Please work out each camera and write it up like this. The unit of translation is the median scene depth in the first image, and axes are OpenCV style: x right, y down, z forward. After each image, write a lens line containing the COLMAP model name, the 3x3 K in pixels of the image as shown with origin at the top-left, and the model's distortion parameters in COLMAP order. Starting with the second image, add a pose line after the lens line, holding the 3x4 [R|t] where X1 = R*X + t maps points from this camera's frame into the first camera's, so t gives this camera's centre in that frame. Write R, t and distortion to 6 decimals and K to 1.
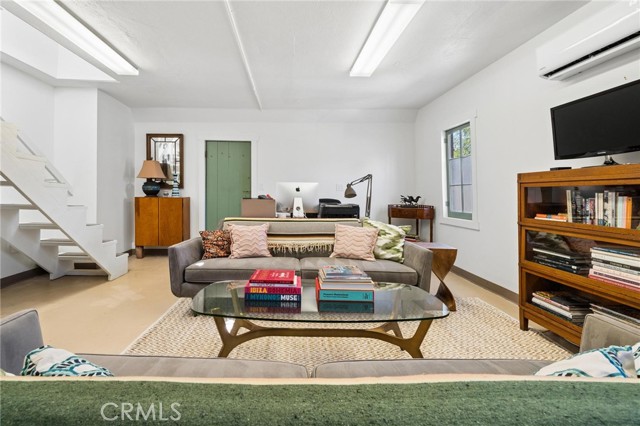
lens RADIAL K [[263.5, 0, 320.1], [0, 263.5, 197.6], [0, 0, 1]] dist [-0.000480, -0.000109]
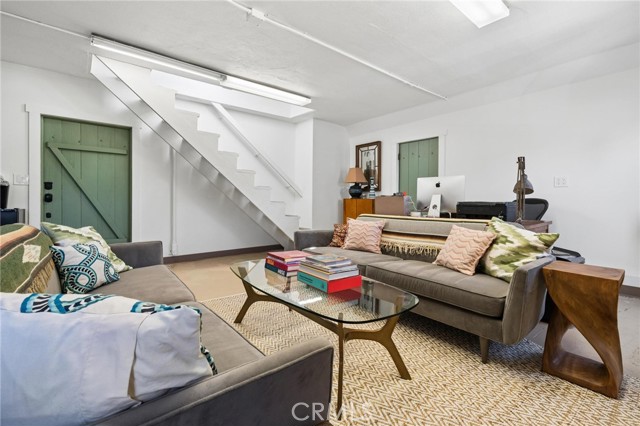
lens RADIAL K [[276.0, 0, 320.4], [0, 276.0, 202.8], [0, 0, 1]] dist [-0.000384, -0.000125]
pose [[0.654142, 0.003146, -0.756366, 0.356710], [-0.004049, 0.999992, 0.000657, 0.029287], [0.756361, 0.002633, 0.654149, 0.131942]]
